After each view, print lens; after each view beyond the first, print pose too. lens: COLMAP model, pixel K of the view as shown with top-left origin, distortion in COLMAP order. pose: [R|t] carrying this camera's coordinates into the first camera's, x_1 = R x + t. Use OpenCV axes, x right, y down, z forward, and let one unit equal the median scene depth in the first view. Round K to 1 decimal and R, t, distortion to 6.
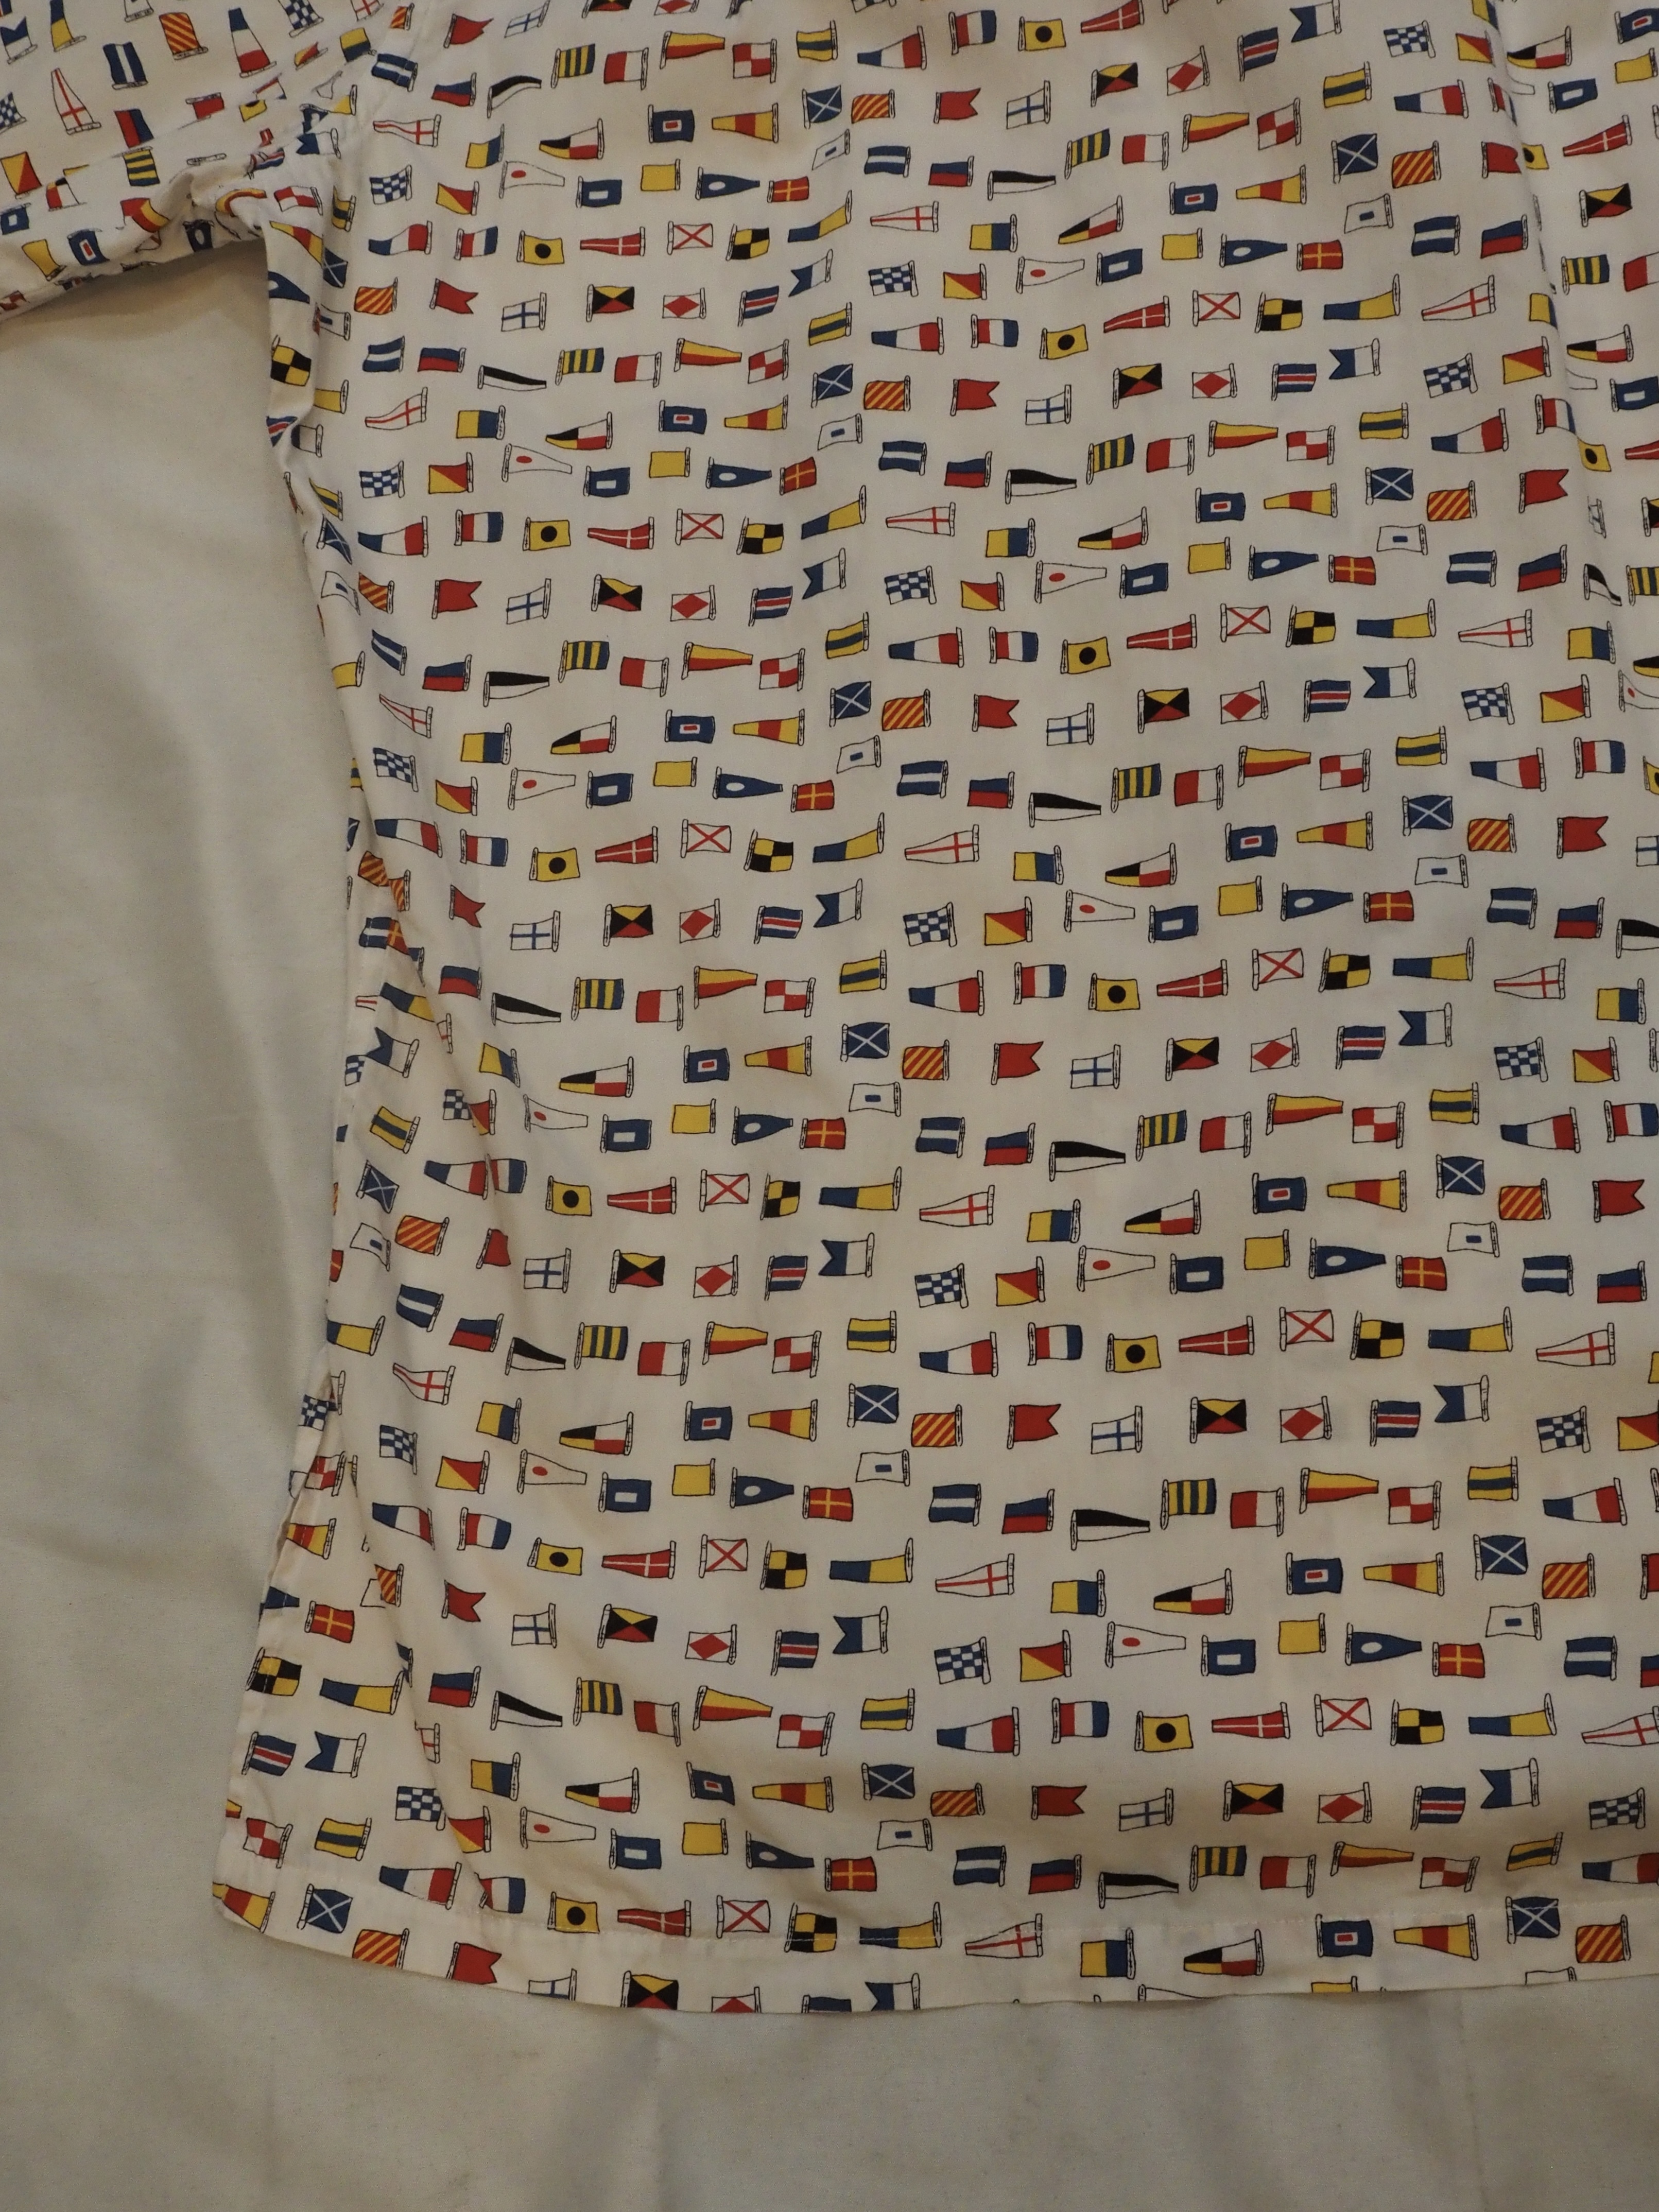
lens RADIAL K [[2646.4, 0, 902.4], [0, 2646.4, 1218.4], [0, 0, 1]] dist [-0.046651, 0.025310]
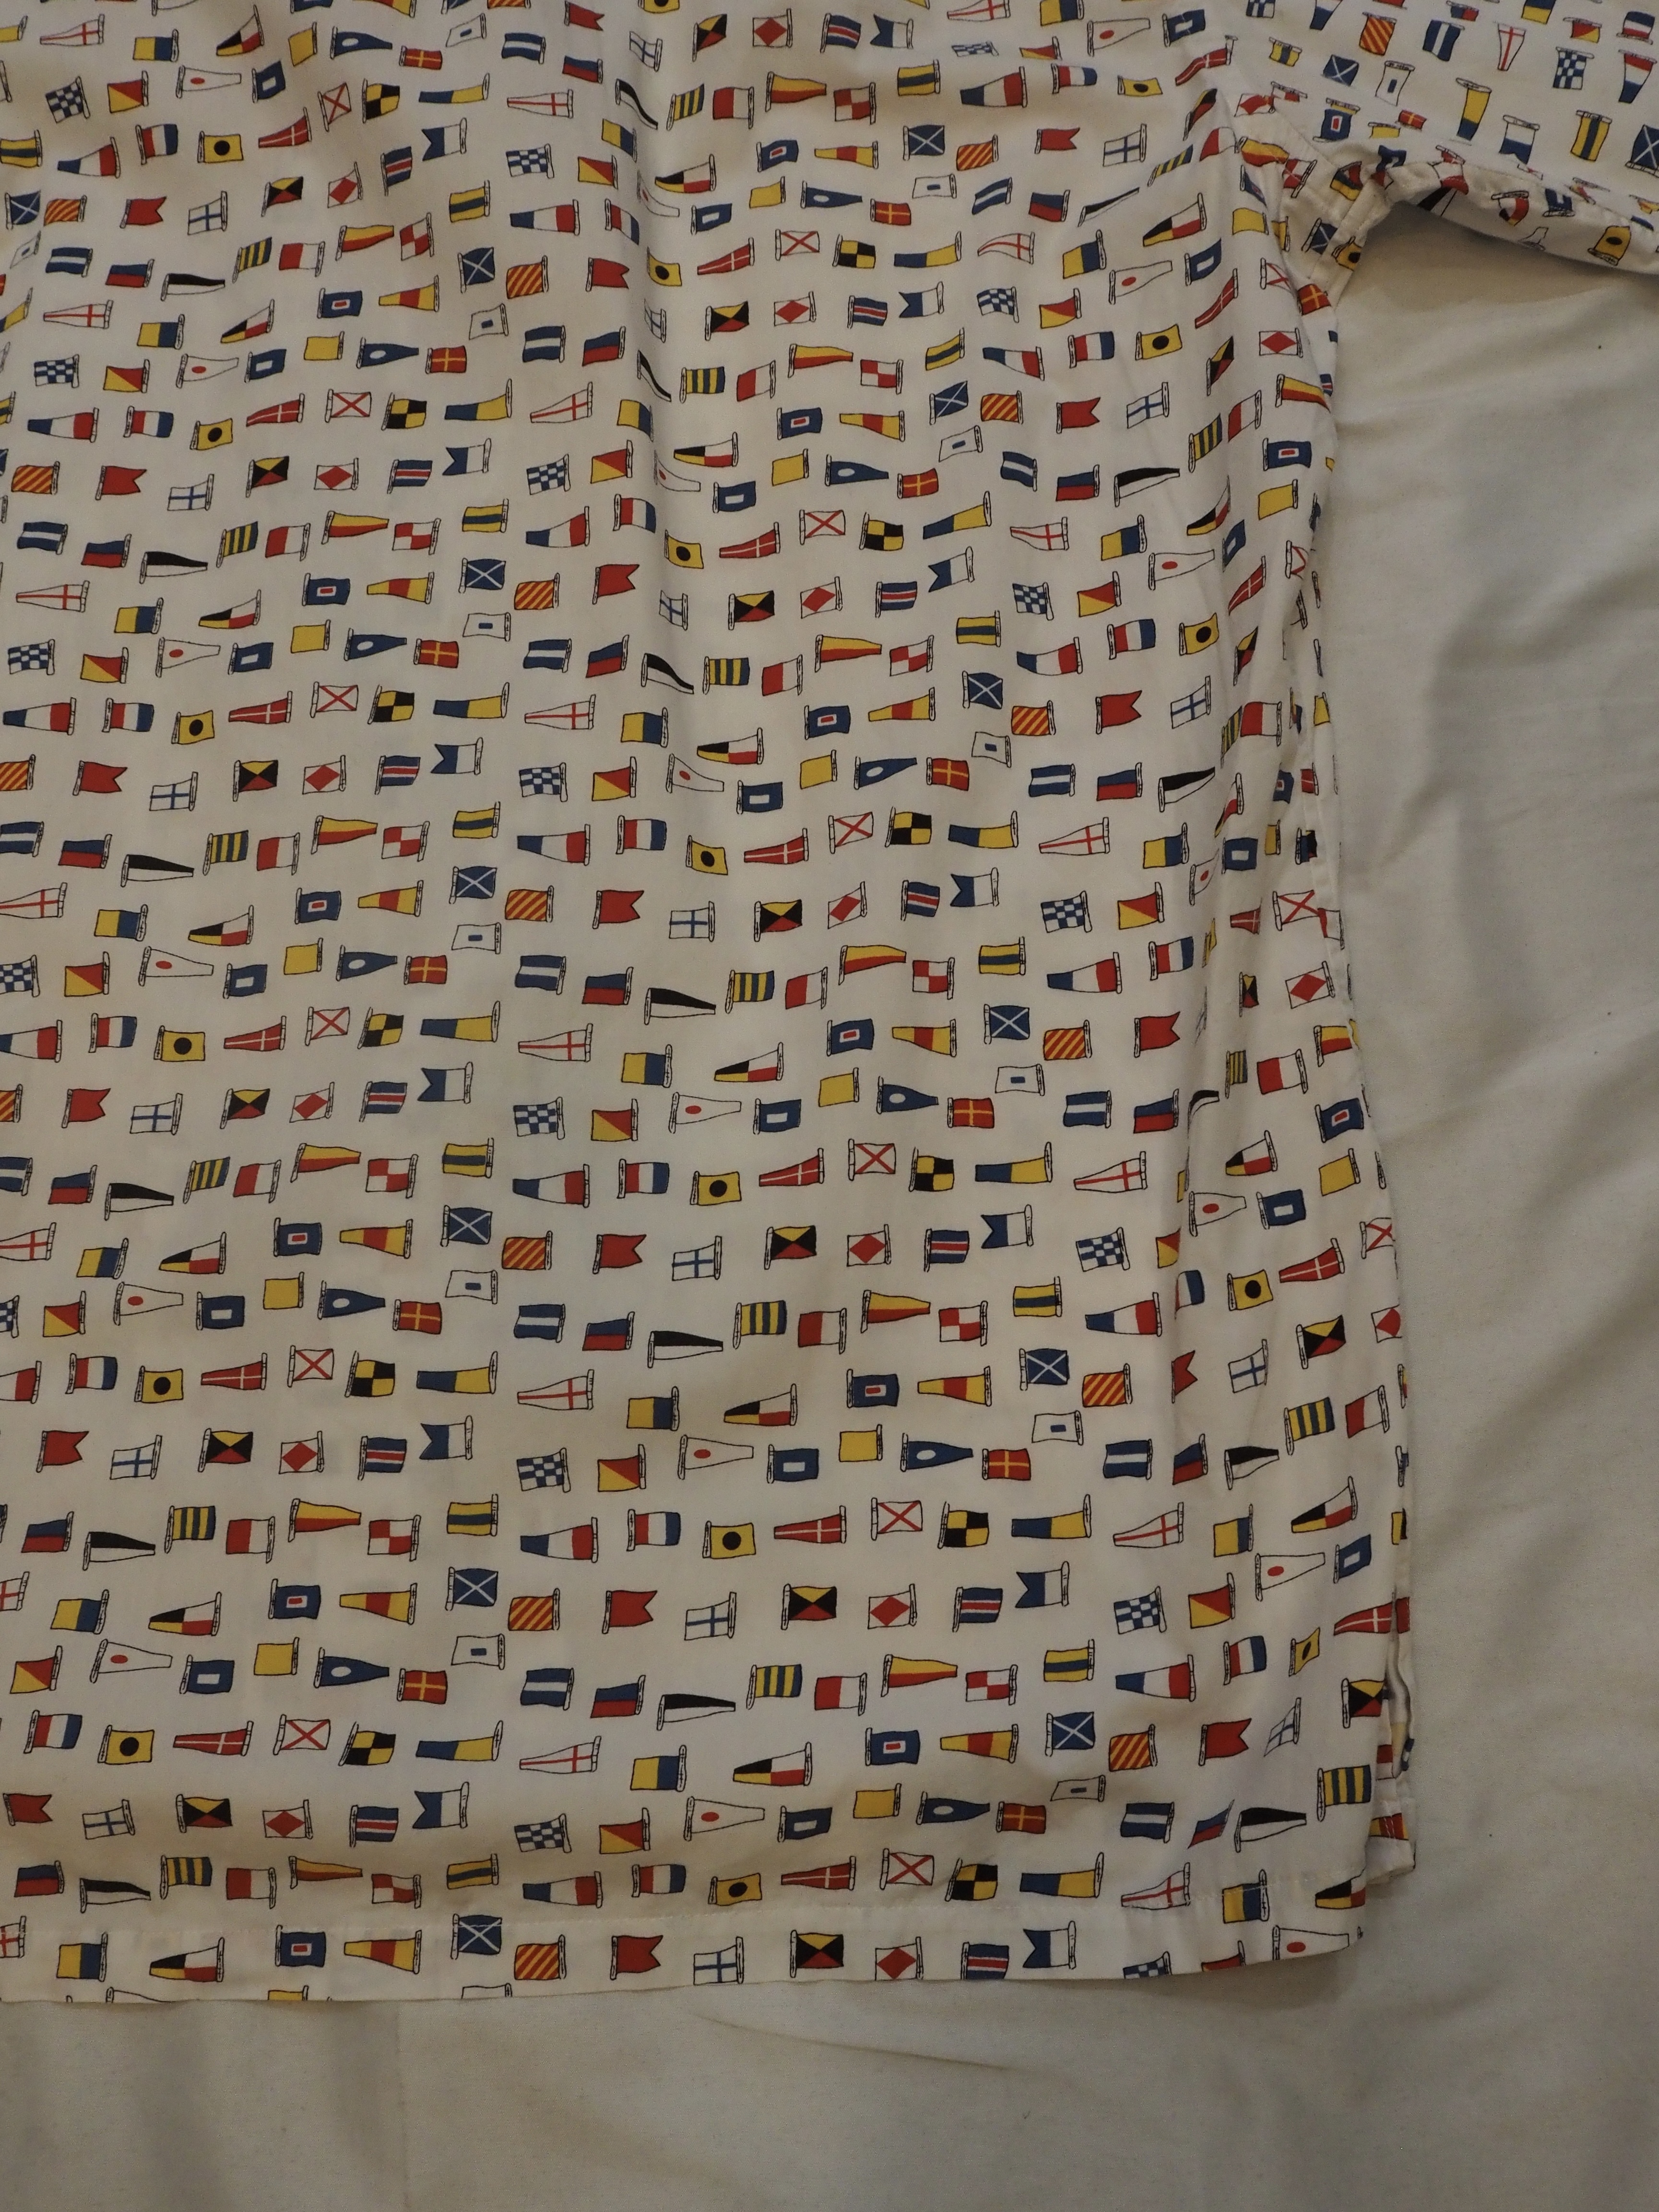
lens RADIAL K [[2460.1, 0, 882.6], [0, 2460.1, 1220.6], [0, 0, 1]] dist [-0.049660, 0.032471]
pose [[0.999335, 0.029821, 0.020985, 0.336604], [-0.029351, 0.999318, -0.022397, -0.001126], [-0.021639, 0.021766, 0.999529, 0.015419]]
